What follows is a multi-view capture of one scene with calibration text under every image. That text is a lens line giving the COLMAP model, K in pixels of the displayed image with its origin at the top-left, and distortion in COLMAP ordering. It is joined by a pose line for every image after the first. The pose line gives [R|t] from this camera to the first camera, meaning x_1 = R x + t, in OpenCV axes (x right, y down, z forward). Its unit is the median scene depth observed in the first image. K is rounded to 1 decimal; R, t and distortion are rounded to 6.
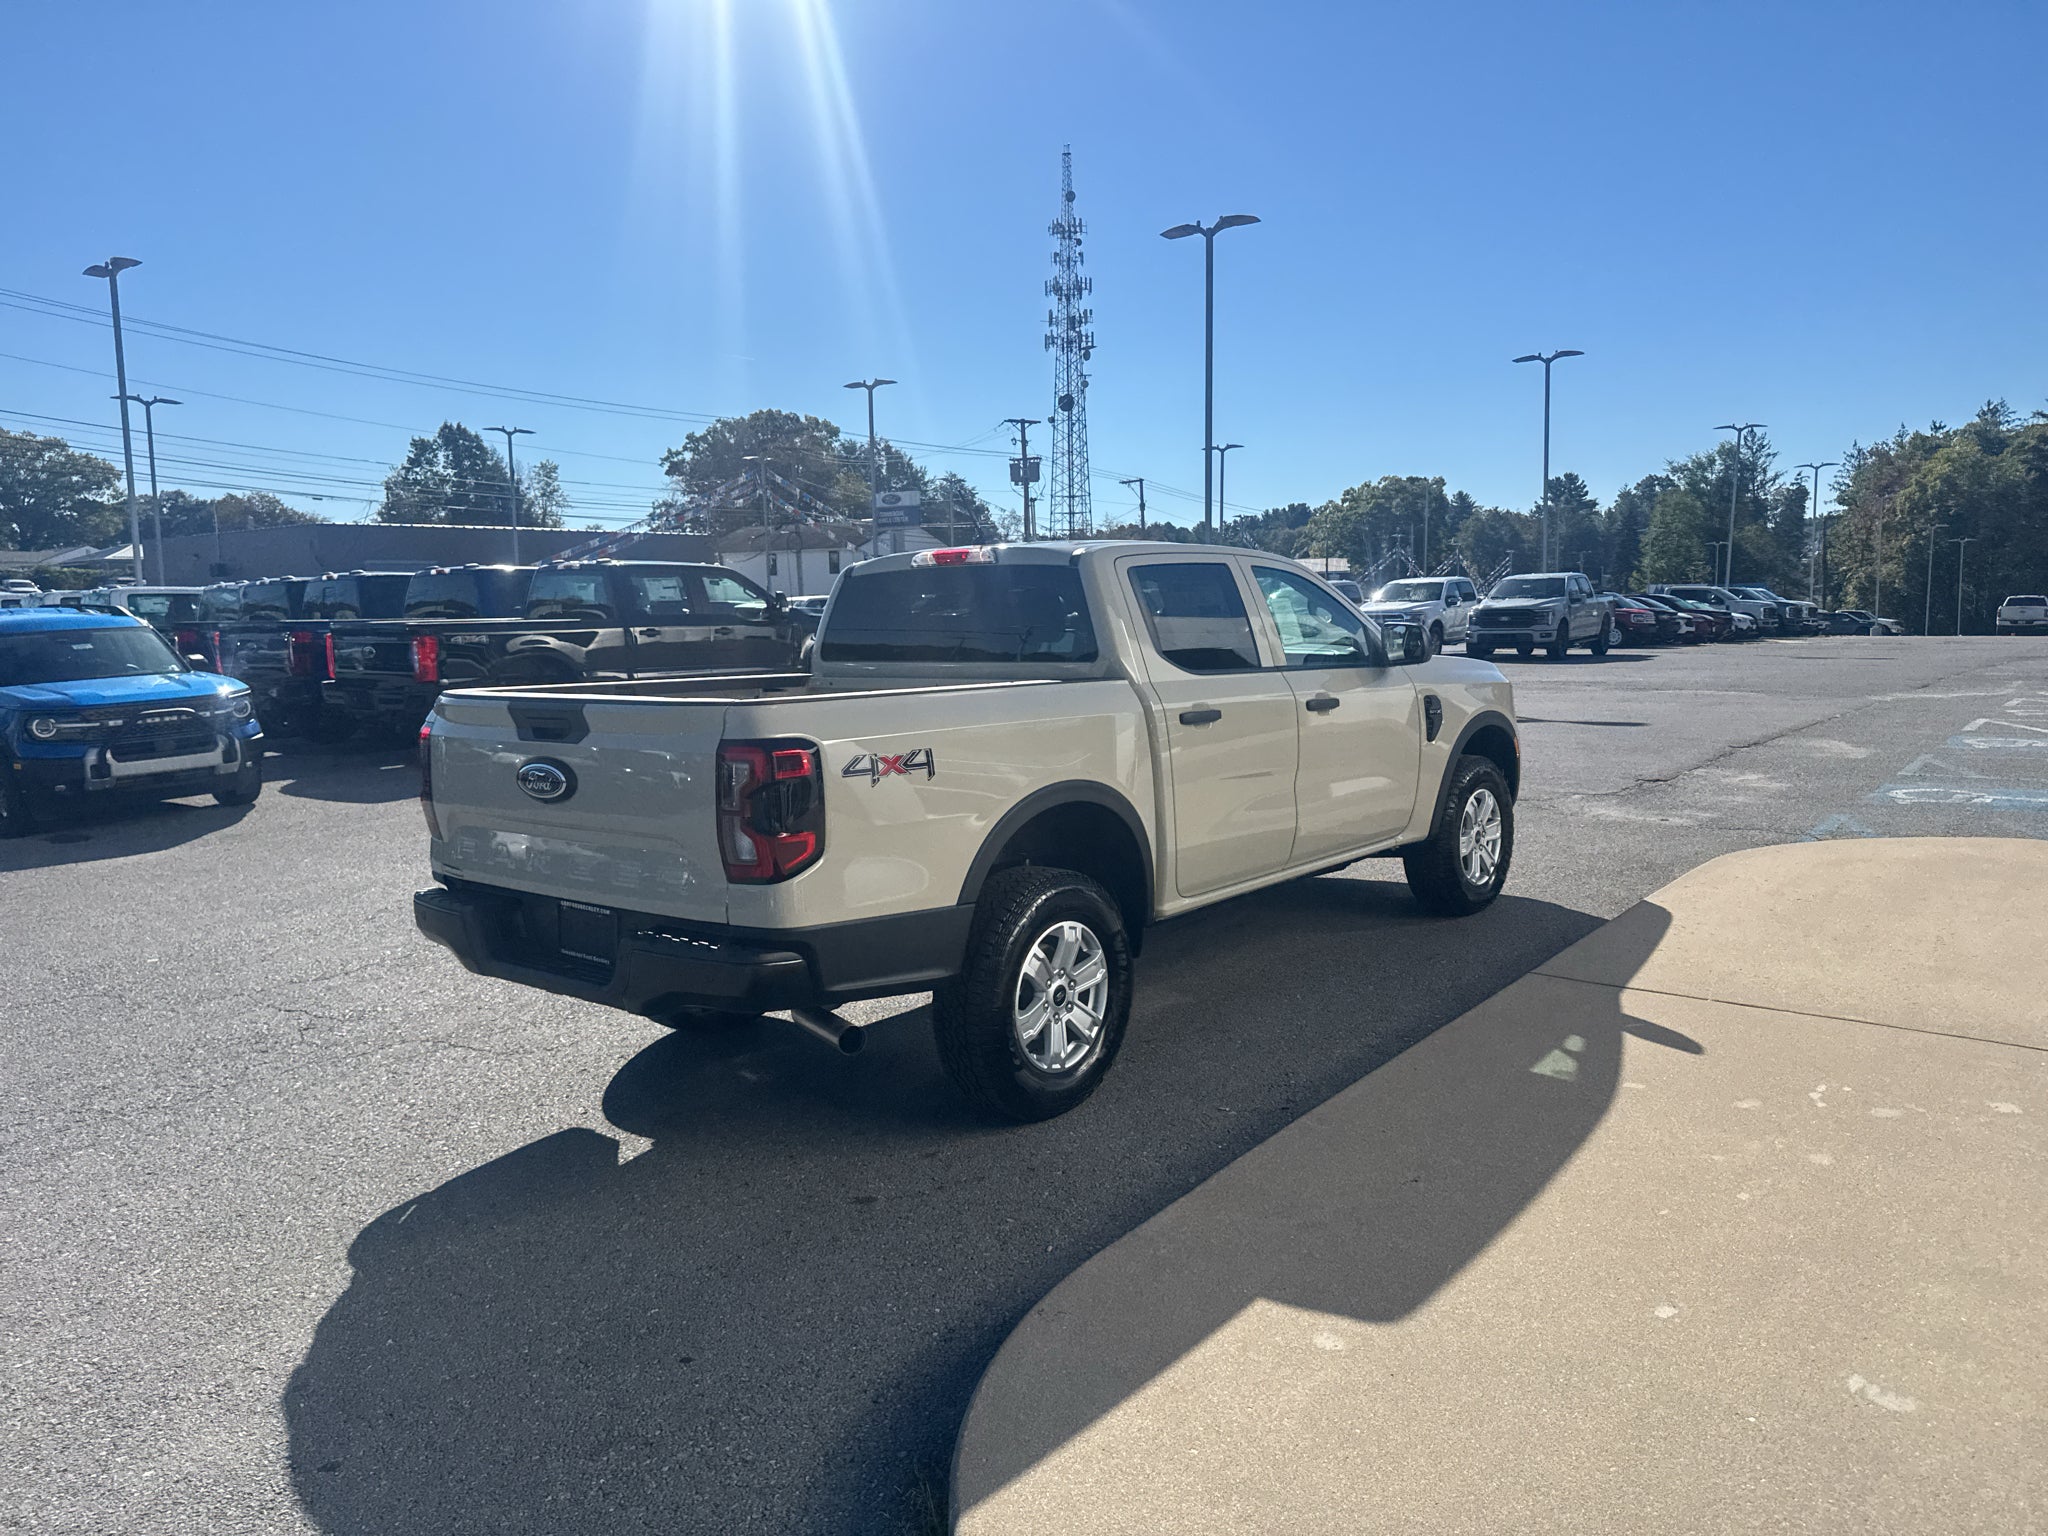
lens RADIAL K [[1435.0, 0, 1036.1], [0, 1435.0, 729.2], [0, 0, 1]] dist [0.051609, -0.066039]
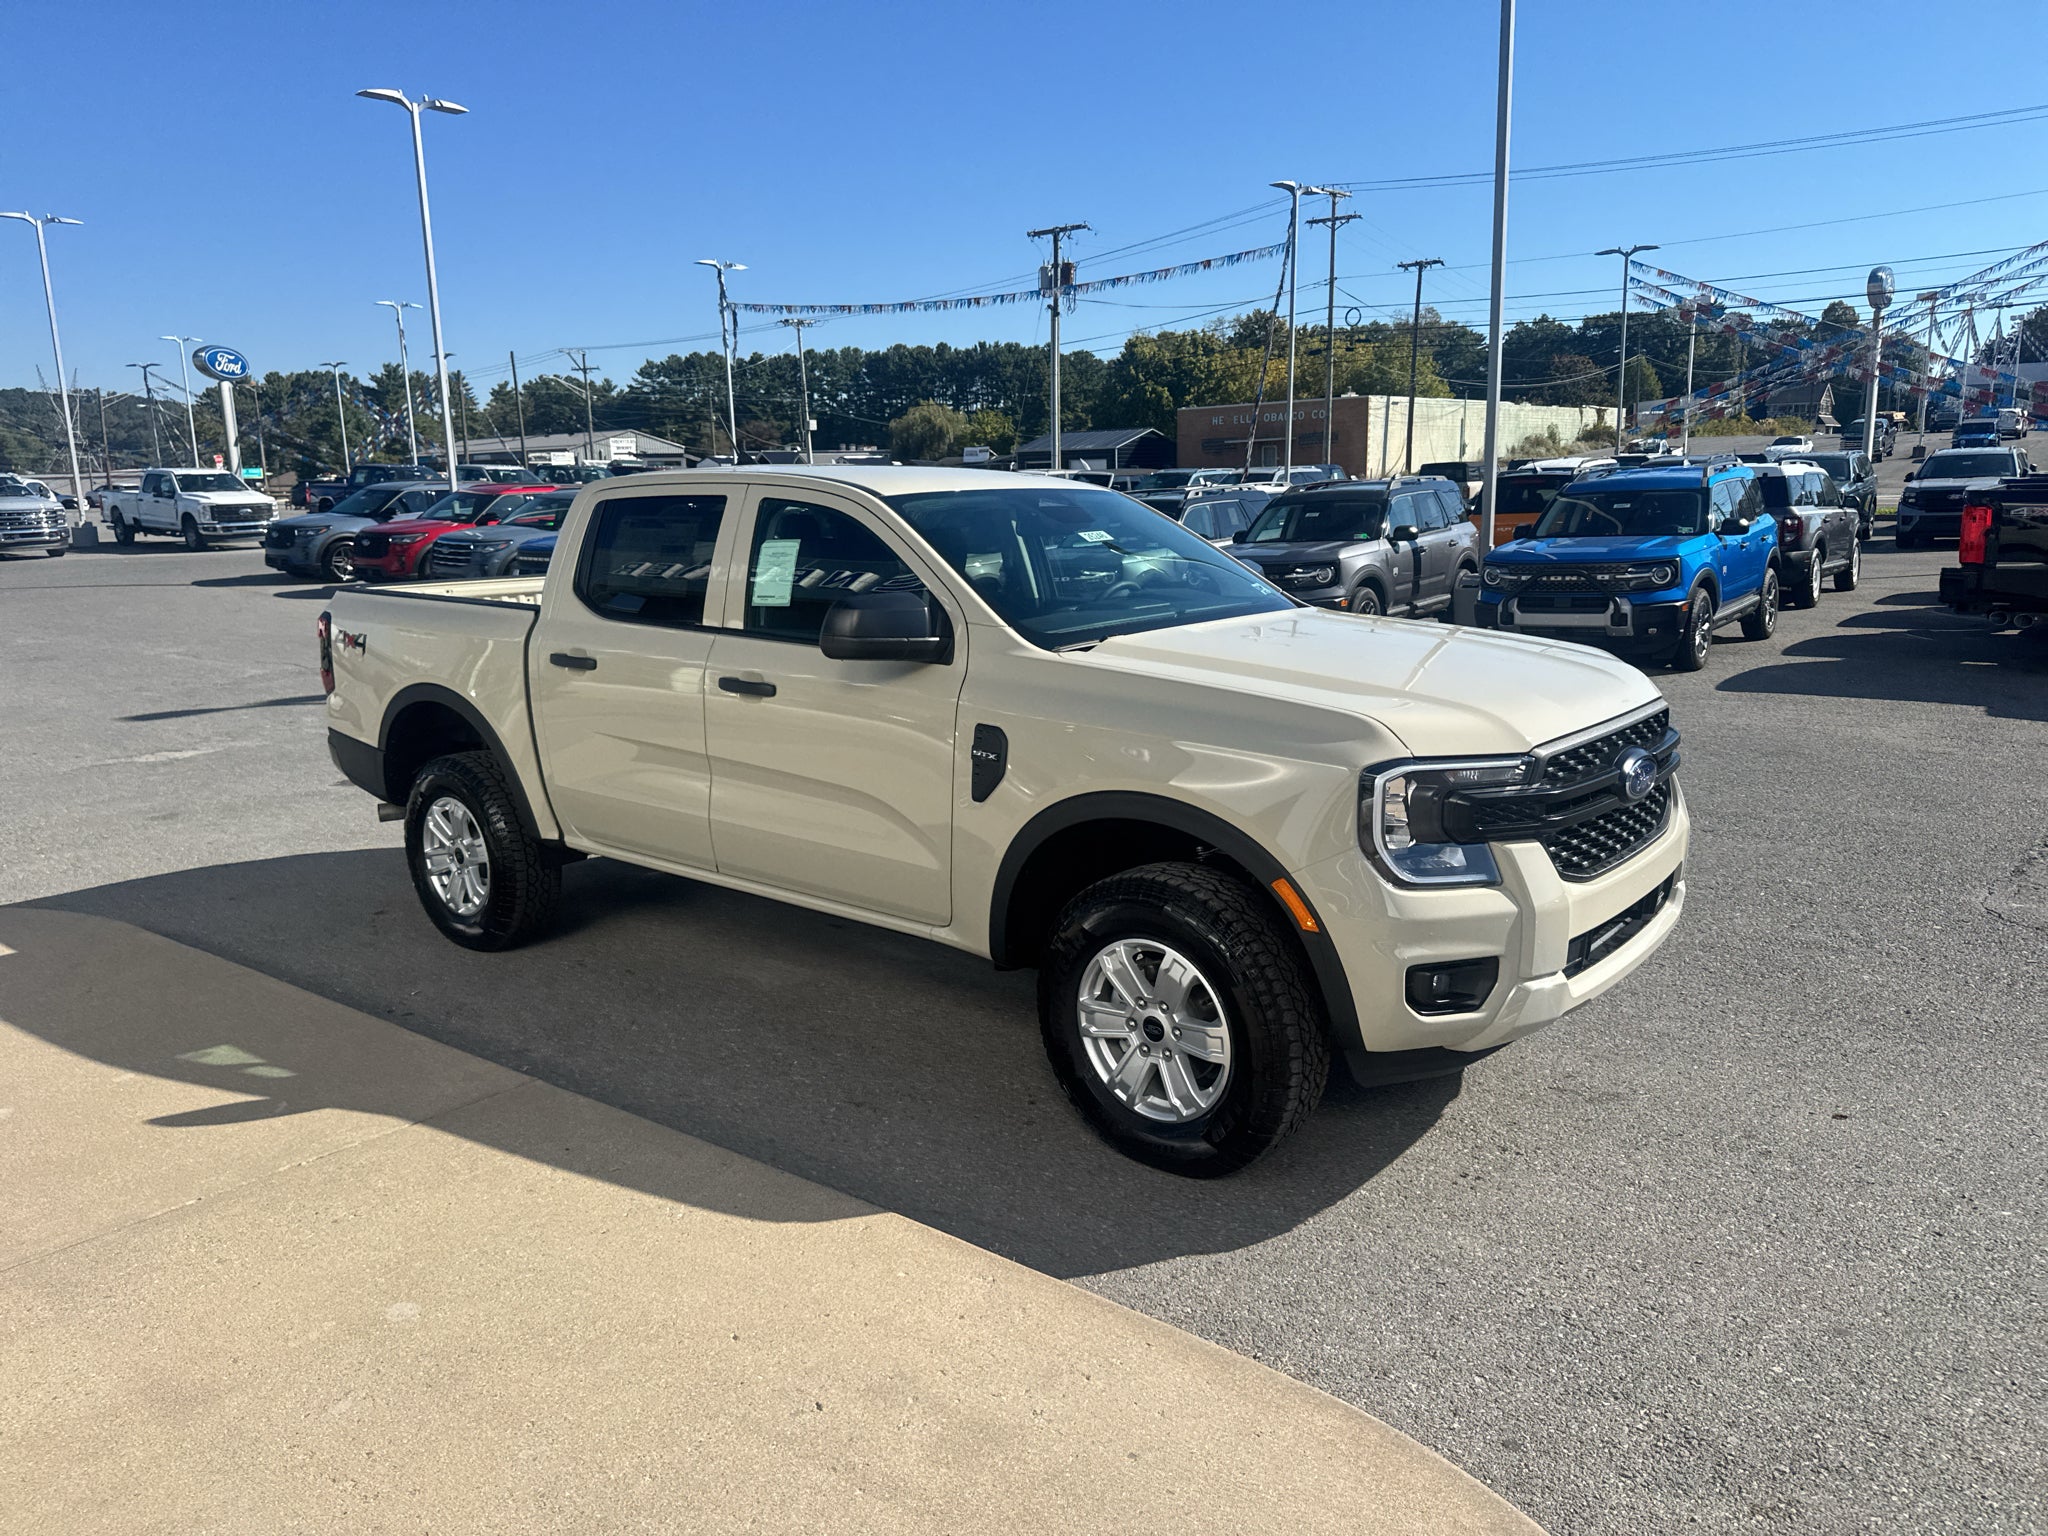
lens RADIAL K [[1435.0, 0, 1027.4], [0, 1435.0, 782.6], [0, 0, 1]] dist [0.051609, -0.066039]
pose [[0.001792, 0.228419, -0.973561, 0.501056], [-0.067352, 0.971380, 0.227783, -0.079486], [0.997728, 0.065163, 0.017125, 0.600265]]
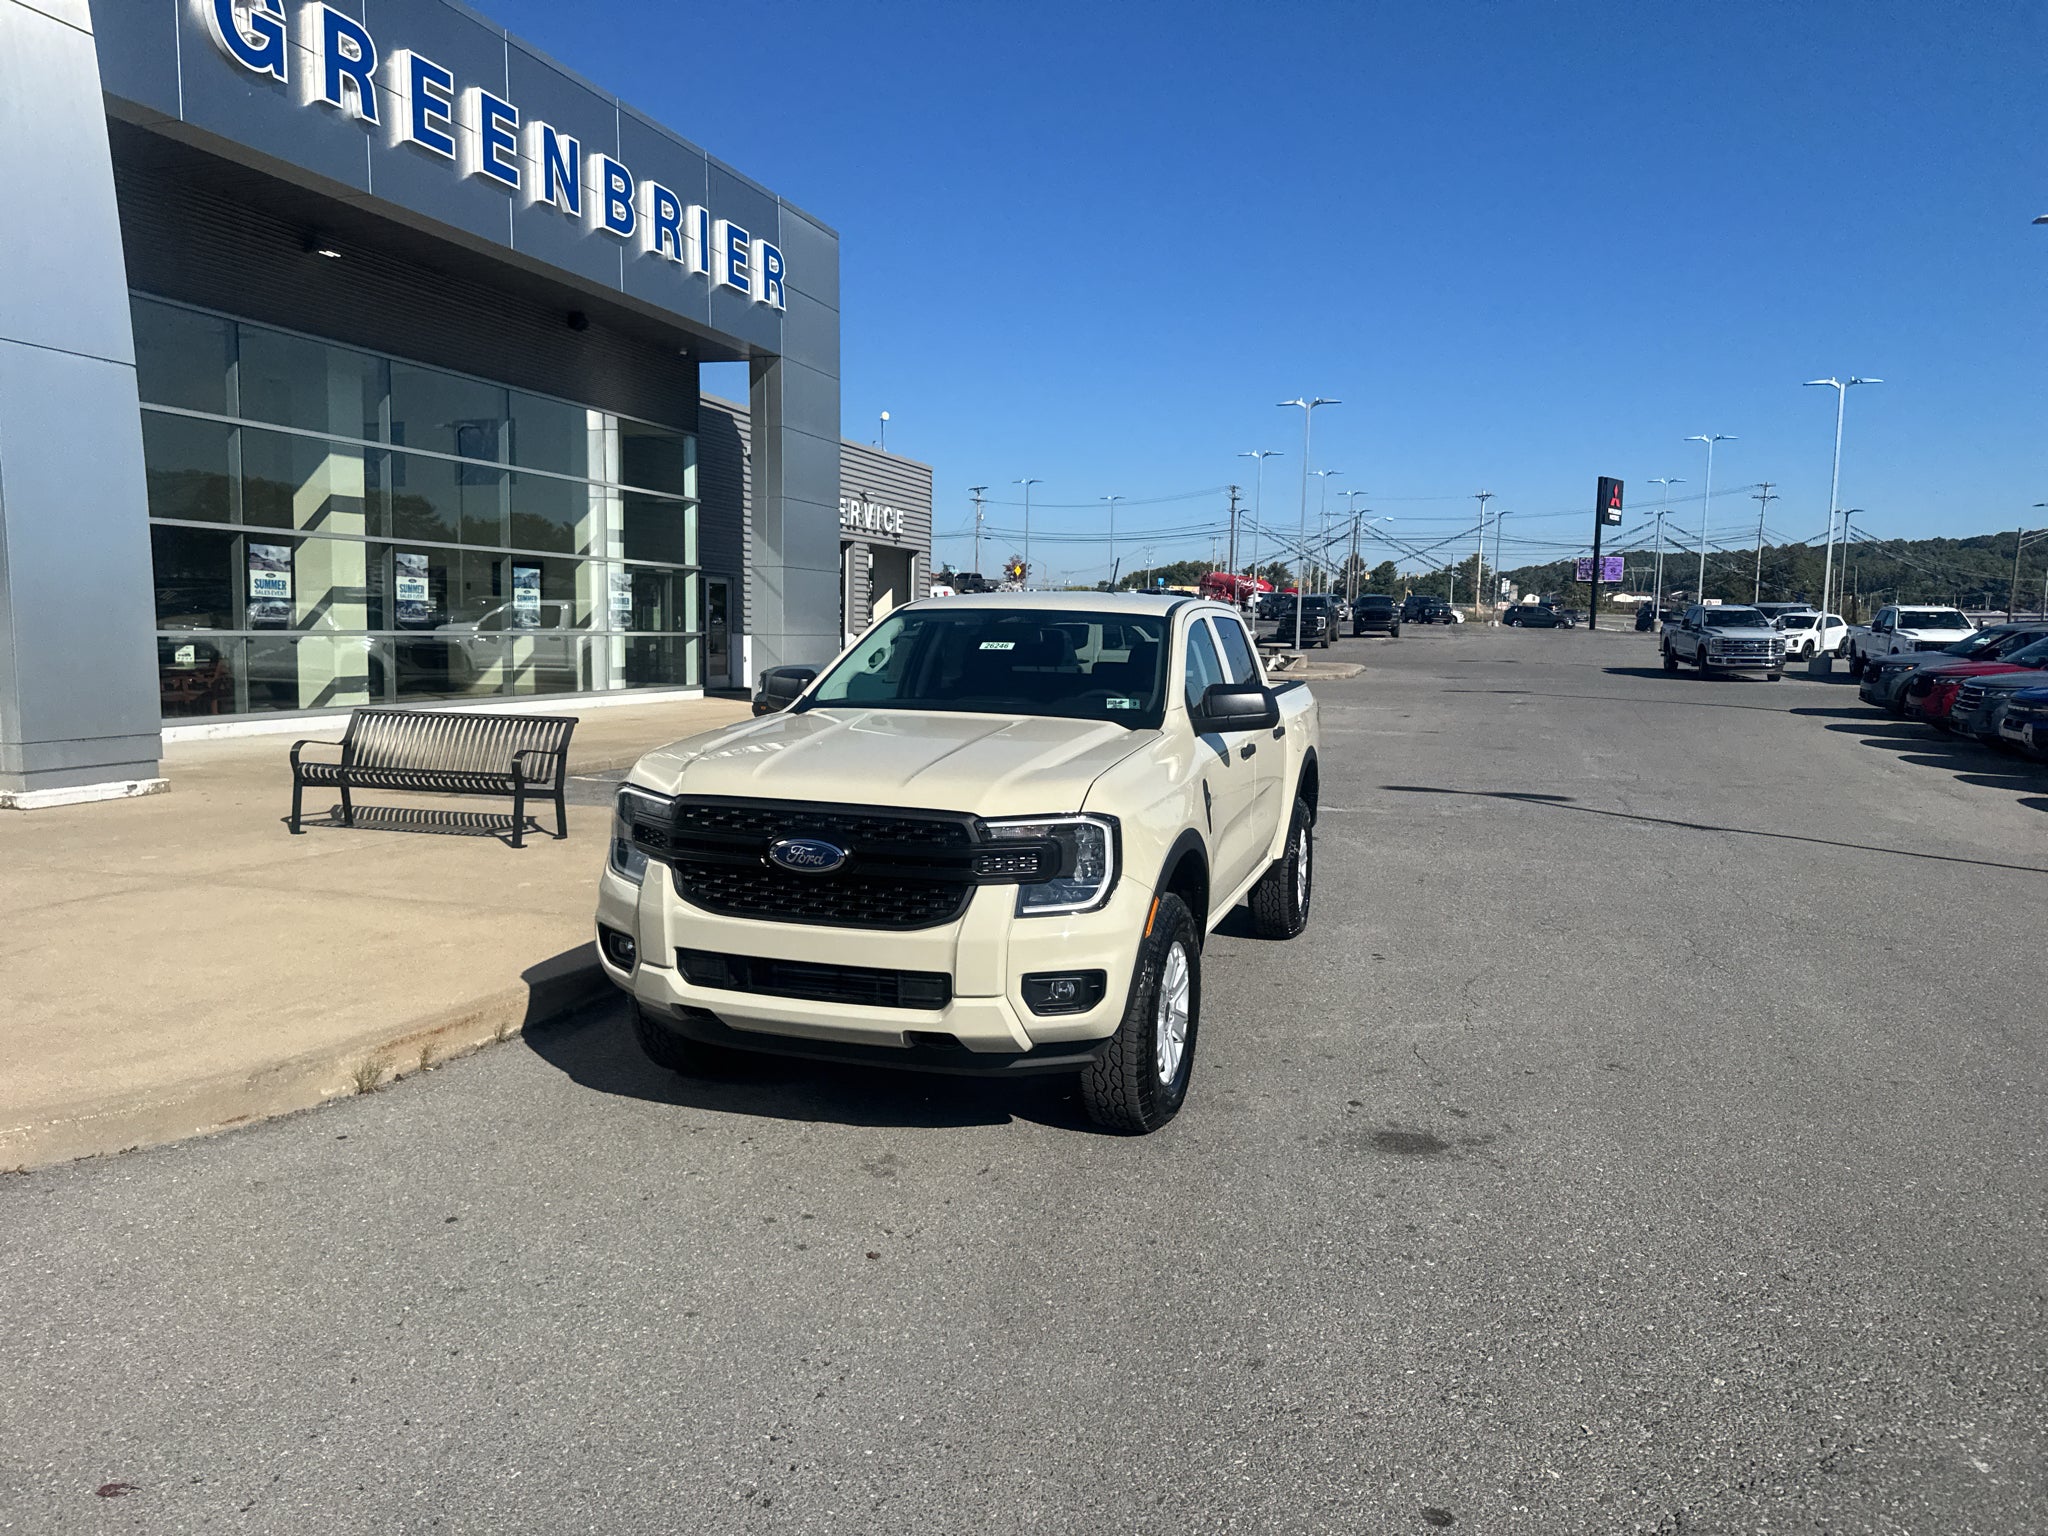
lens RADIAL K [[1435.0, 0, 1028.0], [0, 1435.0, 759.0], [0, 0, 1]] dist [0.051609, -0.066039]
pose [[-0.931944, 0.043546, -0.359978, 0.261056], [-0.025100, 0.982634, 0.183849, -0.111078], [0.361733, 0.180372, -0.914667, 1.109448]]
